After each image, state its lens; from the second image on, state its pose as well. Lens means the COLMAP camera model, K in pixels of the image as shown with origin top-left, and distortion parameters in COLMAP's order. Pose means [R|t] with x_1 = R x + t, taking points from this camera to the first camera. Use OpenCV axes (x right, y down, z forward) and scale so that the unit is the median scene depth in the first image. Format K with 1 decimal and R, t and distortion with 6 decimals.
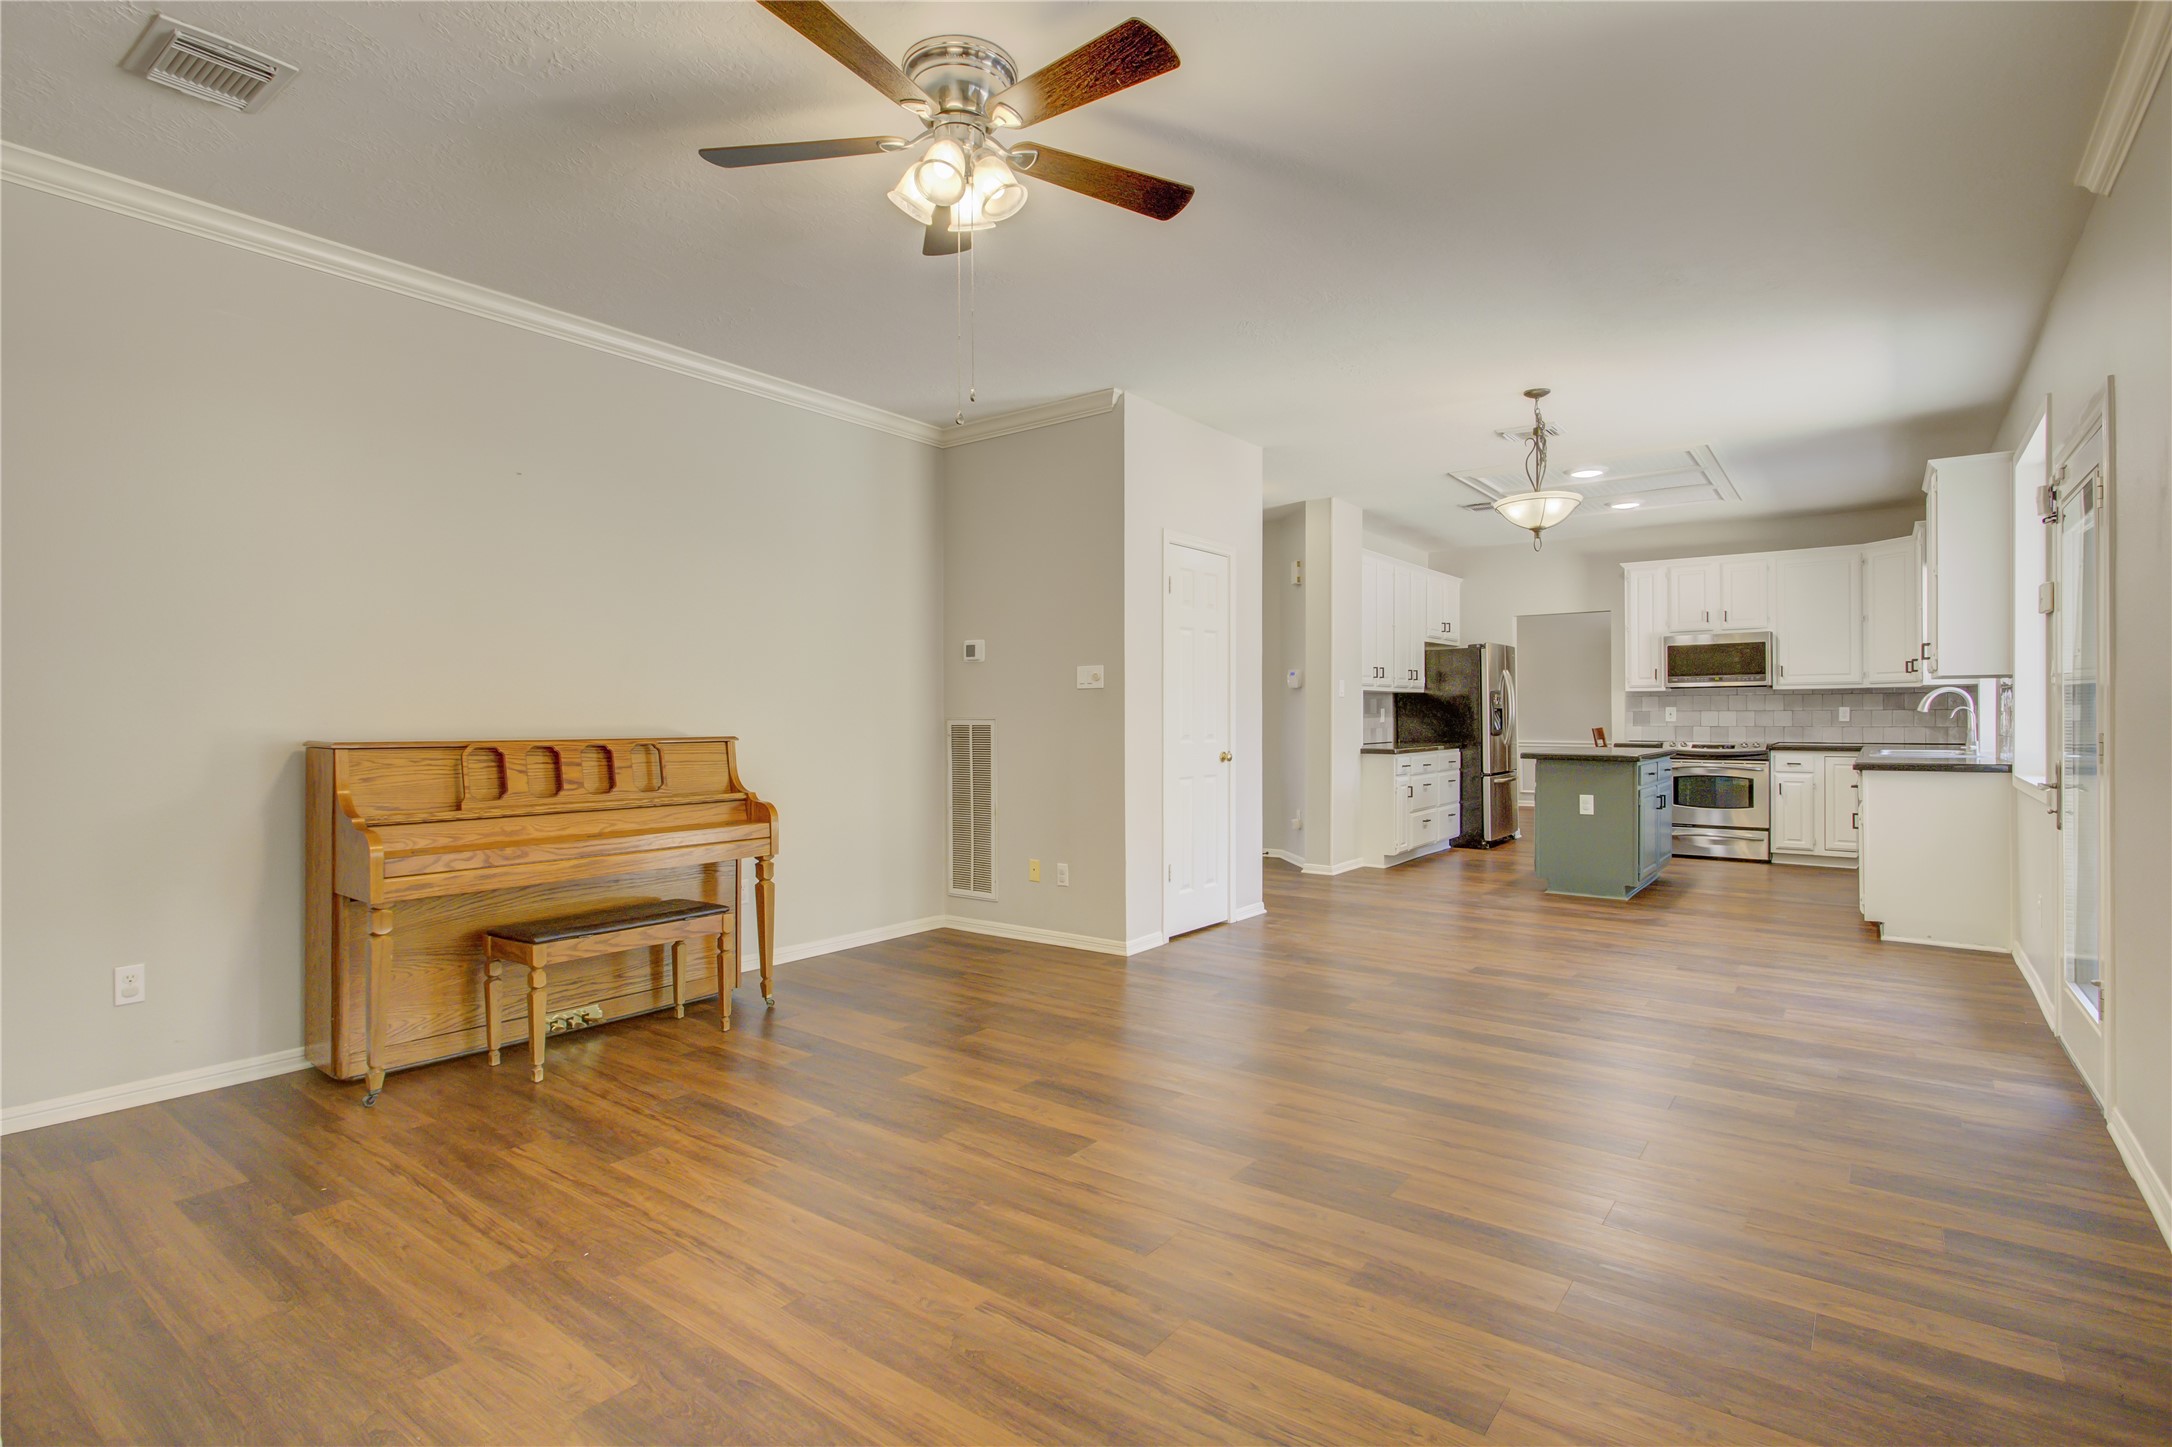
lens RADIAL K [[1043.7, 0, 1106.9], [0, 1043.7, 717.9], [0, 0, 1]] dist [-0.002551, 0.000244]
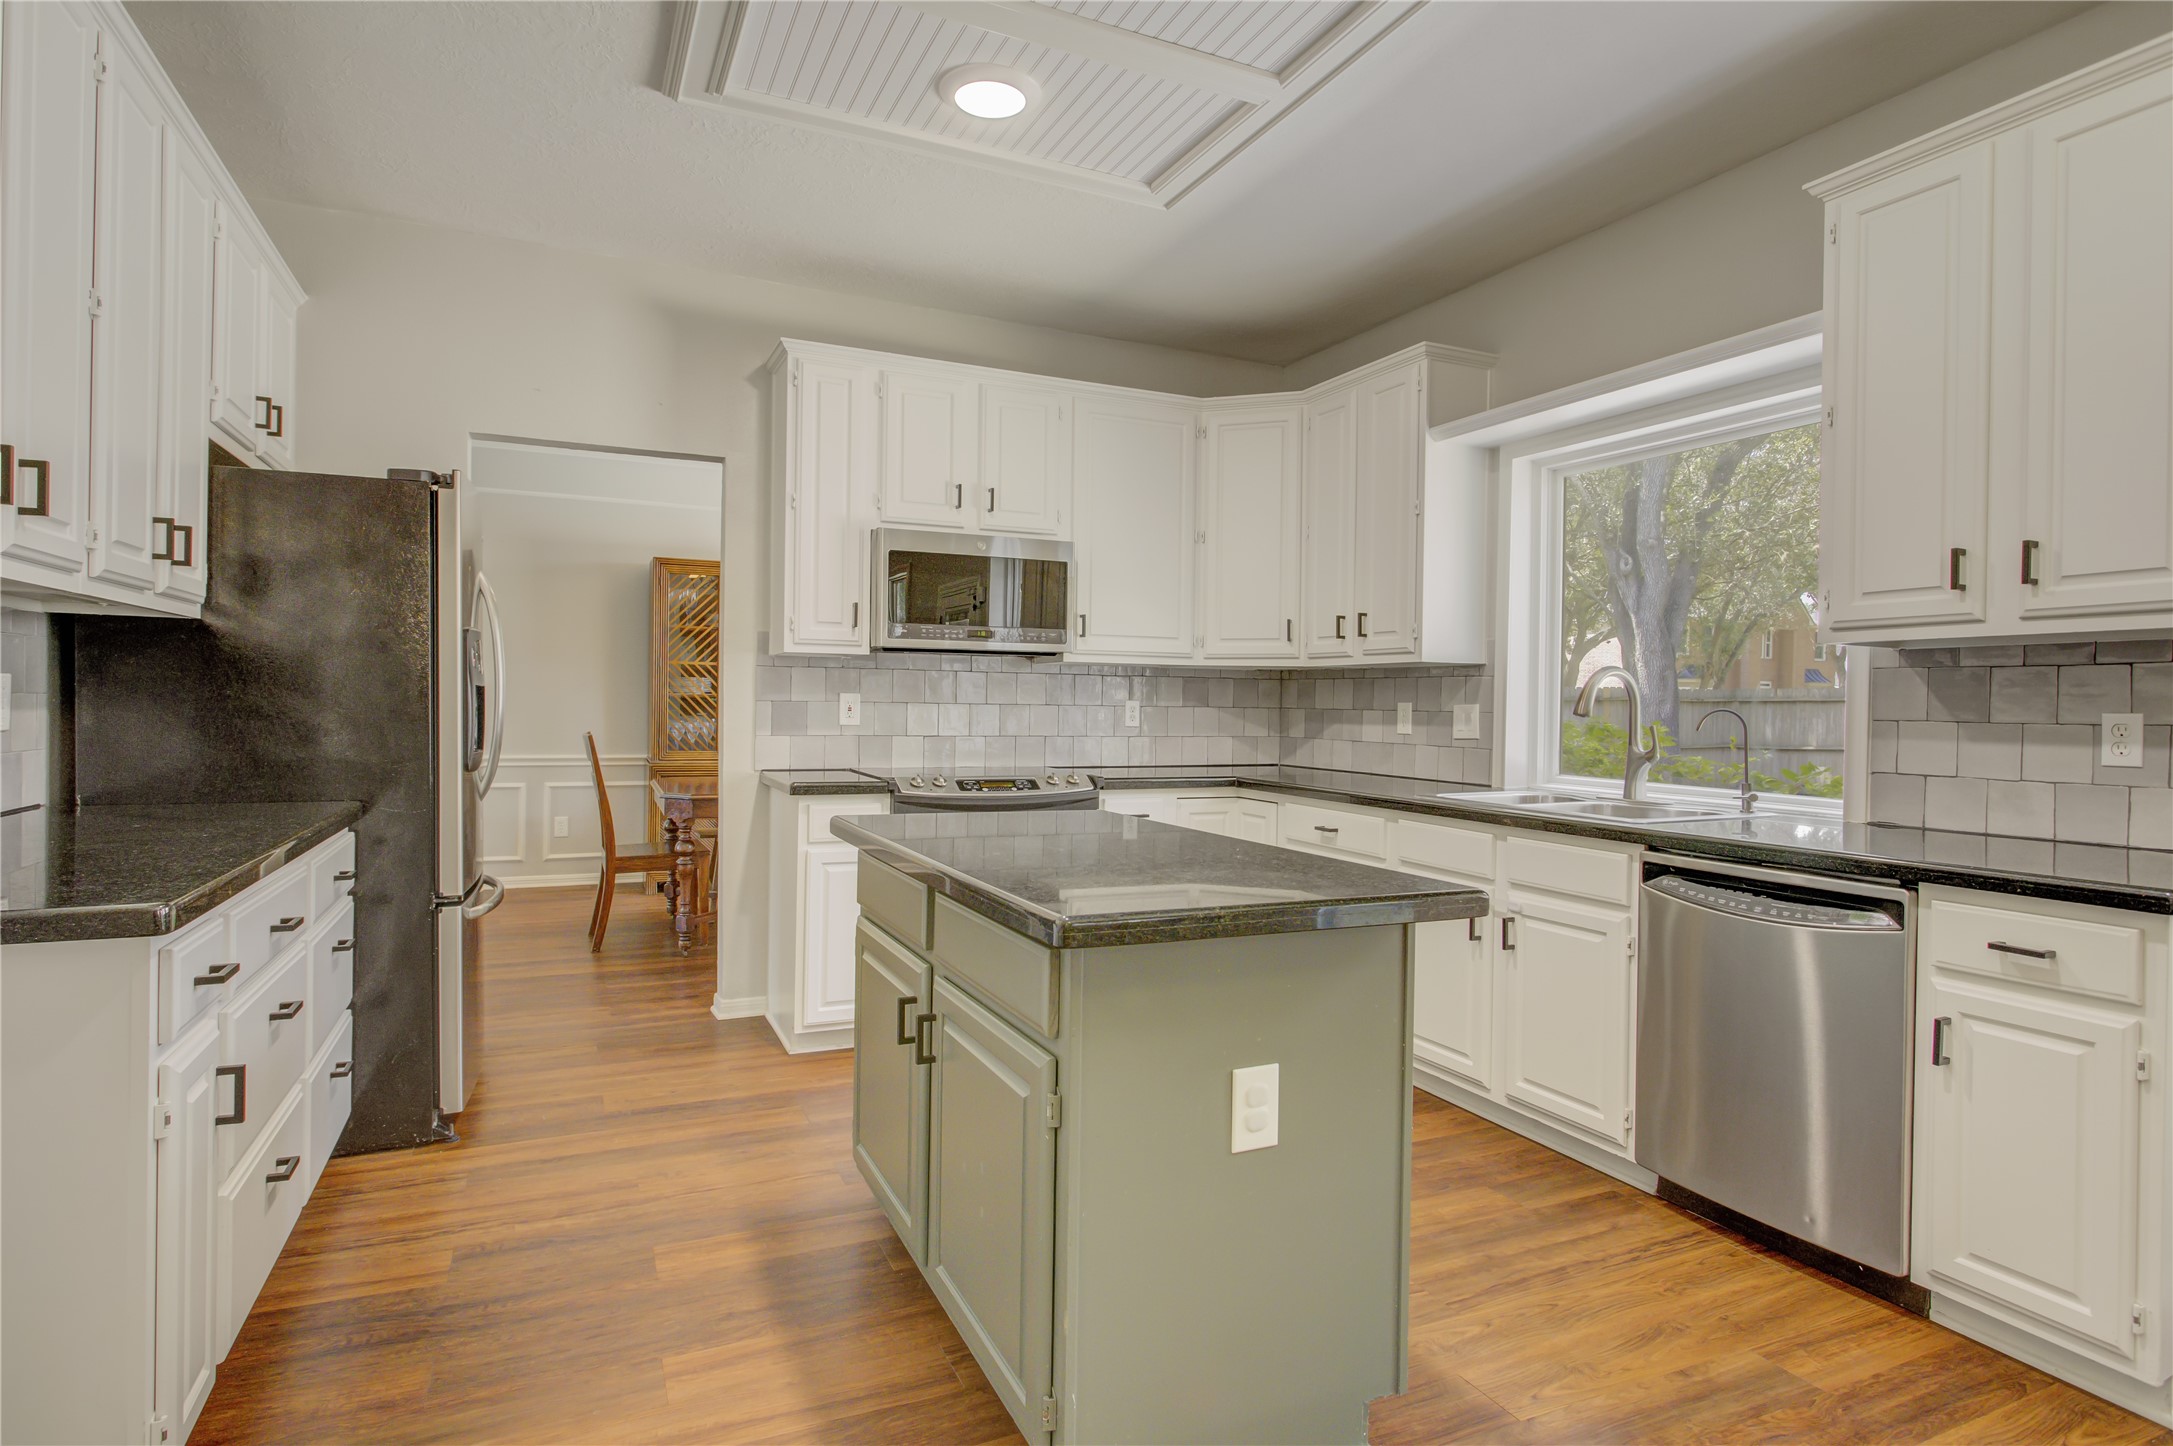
lens RADIAL K [[1139.7, 0, 1076.8], [0, 1139.7, 707.5], [0, 0, 1]] dist [-0.006090, 0.001186]
pose [[0.482489, 0.009318, 0.875852, 0.174254], [-0.014409, 0.999893, -0.002700, -0.004561], [-0.875783, -0.011317, 0.482571, 0.738753]]
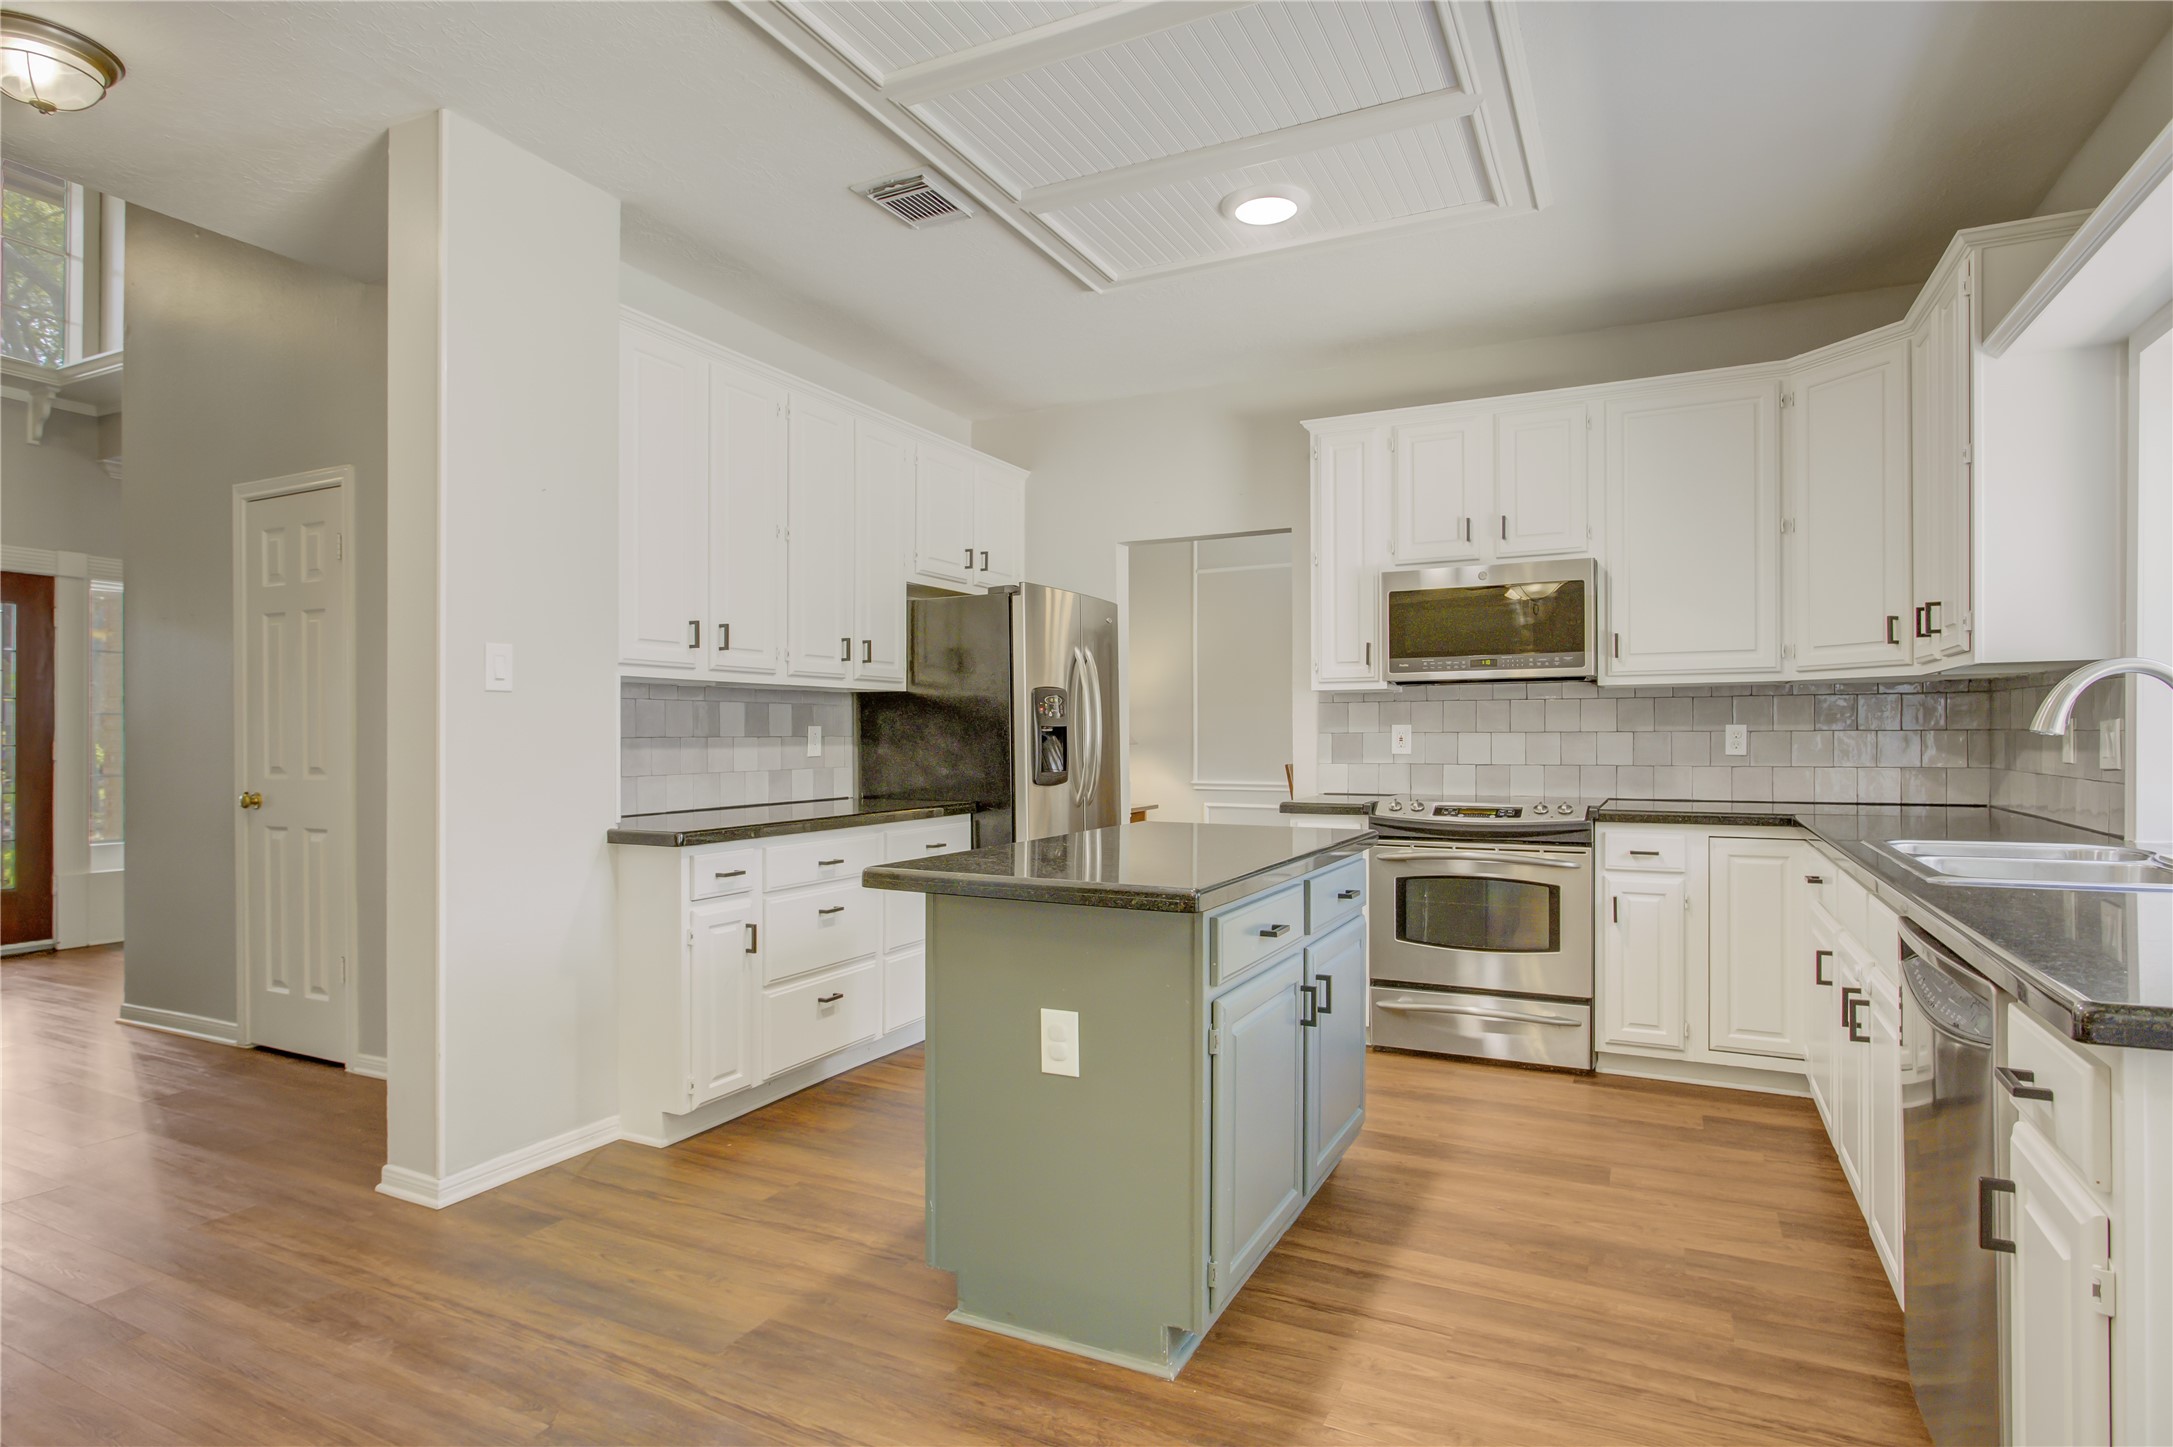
lens RADIAL K [[1139.7, 0, 1093.4], [0, 1139.7, 745.8], [0, 0, 1]] dist [-0.006090, 0.001186]
pose [[0.984432, 0.000439, 0.175764, 0.333432], [-0.001313, 0.999987, 0.004859, -0.003050], [-0.175760, -0.005014, 0.984420, 0.547956]]
